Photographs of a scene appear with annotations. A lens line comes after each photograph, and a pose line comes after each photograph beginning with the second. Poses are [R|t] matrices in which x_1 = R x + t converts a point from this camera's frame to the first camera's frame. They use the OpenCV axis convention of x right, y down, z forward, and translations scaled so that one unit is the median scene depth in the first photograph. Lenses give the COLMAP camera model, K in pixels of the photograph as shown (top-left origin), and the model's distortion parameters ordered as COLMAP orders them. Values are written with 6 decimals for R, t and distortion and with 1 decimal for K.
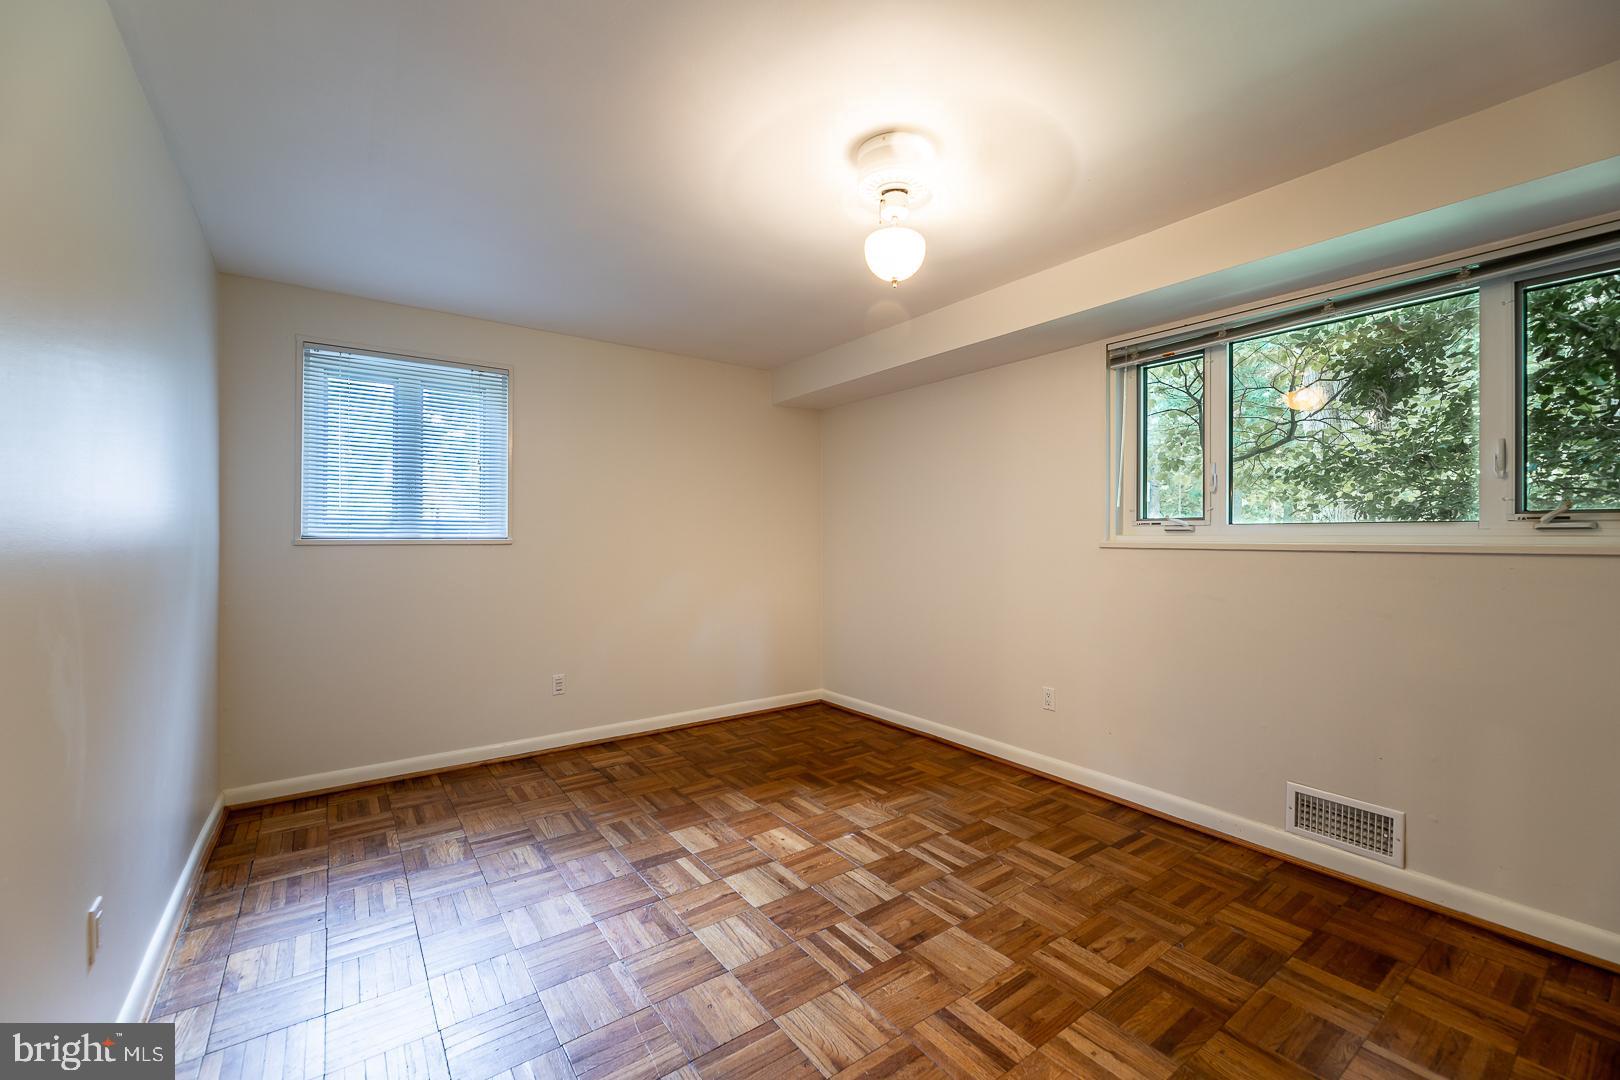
lens RADIAL K [[666.3, 0, 819.4], [0, 666.3, 544.8], [0, 0, 1]] dist [-0.002907, -0.002668]
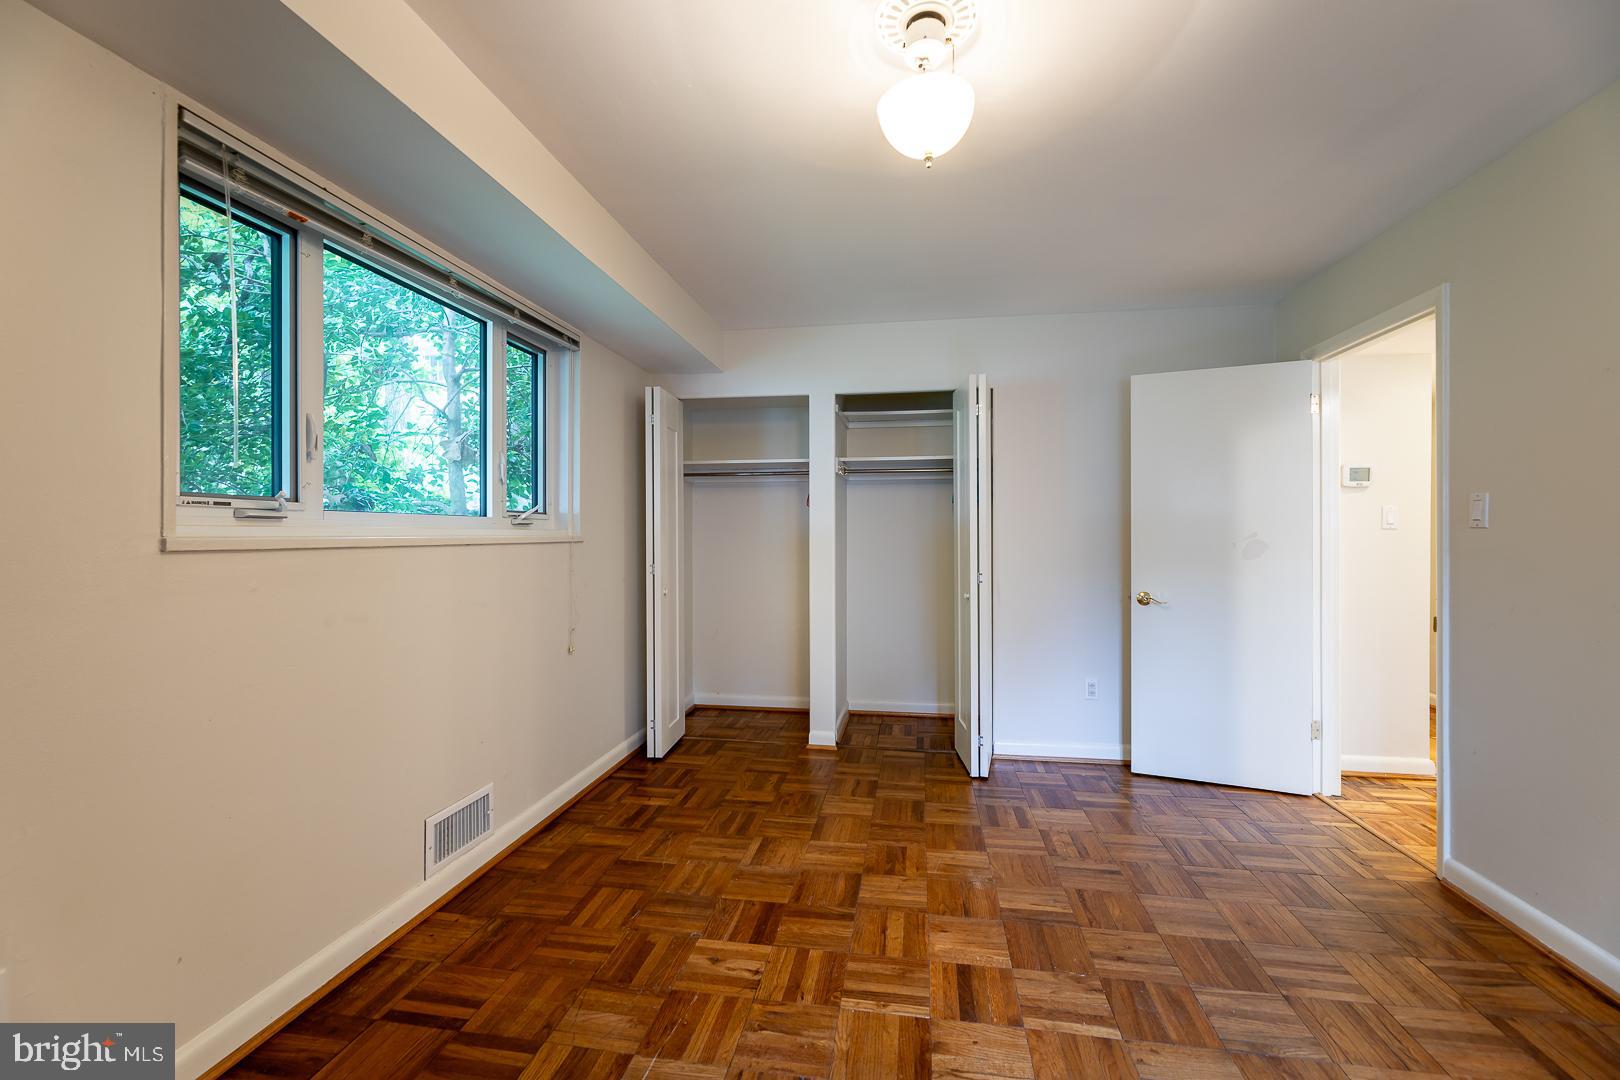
lens RADIAL K [[666.3, 0, 821.9], [0, 666.3, 530.1], [0, 0, 1]] dist [-0.002907, -0.002668]
pose [[-0.721273, 0.002763, 0.692645, -0.256601], [-0.006916, 0.999913, -0.011191, 0.004348], [-0.692616, -0.012863, -0.721192, 1.421153]]
